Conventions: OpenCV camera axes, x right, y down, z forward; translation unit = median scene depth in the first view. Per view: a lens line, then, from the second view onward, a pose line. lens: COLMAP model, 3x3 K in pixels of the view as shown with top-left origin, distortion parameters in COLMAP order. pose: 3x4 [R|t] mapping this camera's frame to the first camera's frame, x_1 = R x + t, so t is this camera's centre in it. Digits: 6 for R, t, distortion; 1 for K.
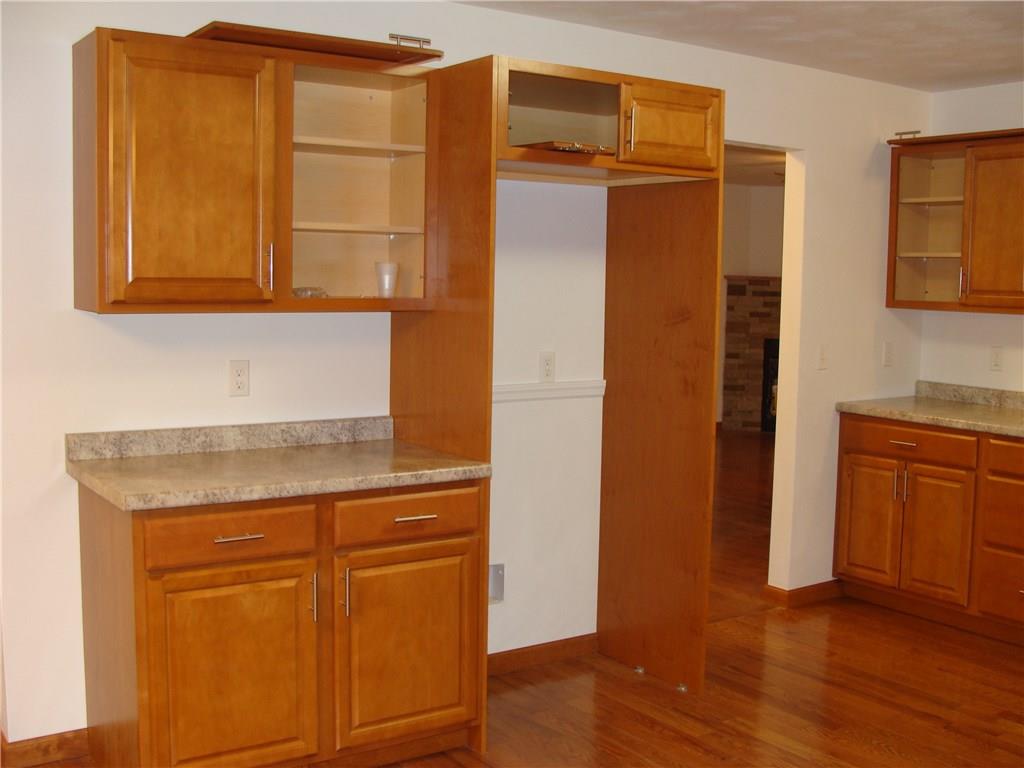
lens RADIAL K [[1189.6, 0, 509.1], [0, 1189.6, 384.6], [0, 0, 1]] dist [-0.105648, 0.000000]
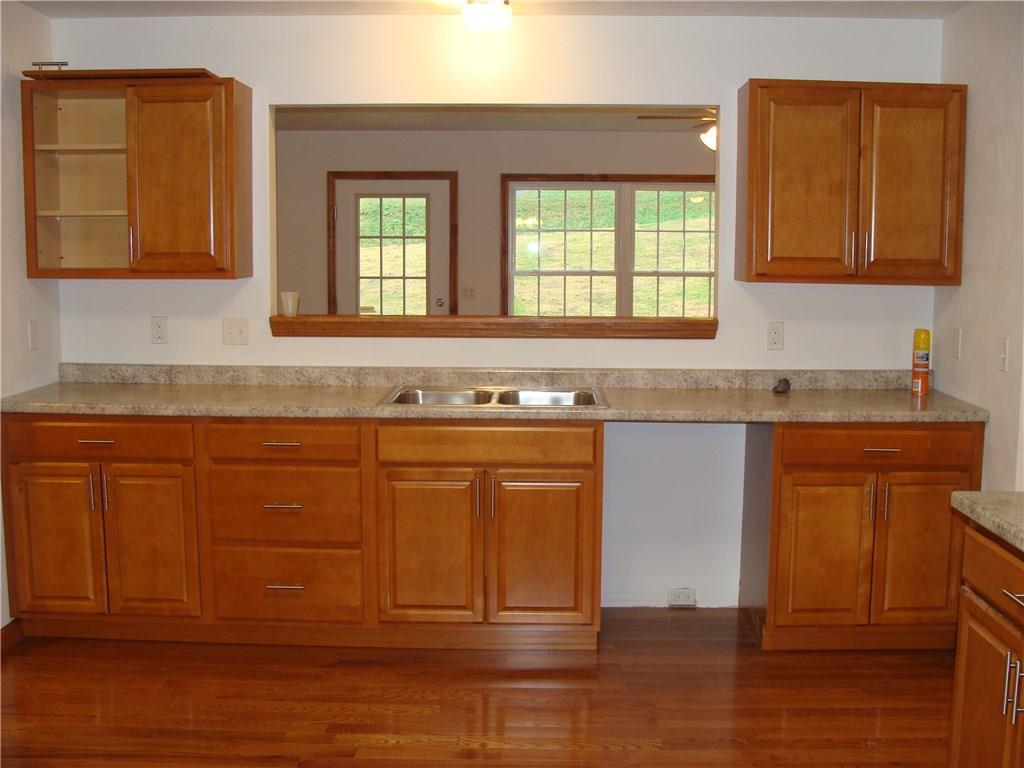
lens RADIAL K [[1189.6, 0, 516.5], [0, 1189.6, 390.5], [0, 0, 1]] dist [-0.105648, 0.000000]
pose [[0.587603, -0.110894, 0.801514, -0.138715], [0.077000, 0.993732, 0.081039, -0.027747], [-0.805477, 0.014098, 0.592459, 0.251093]]
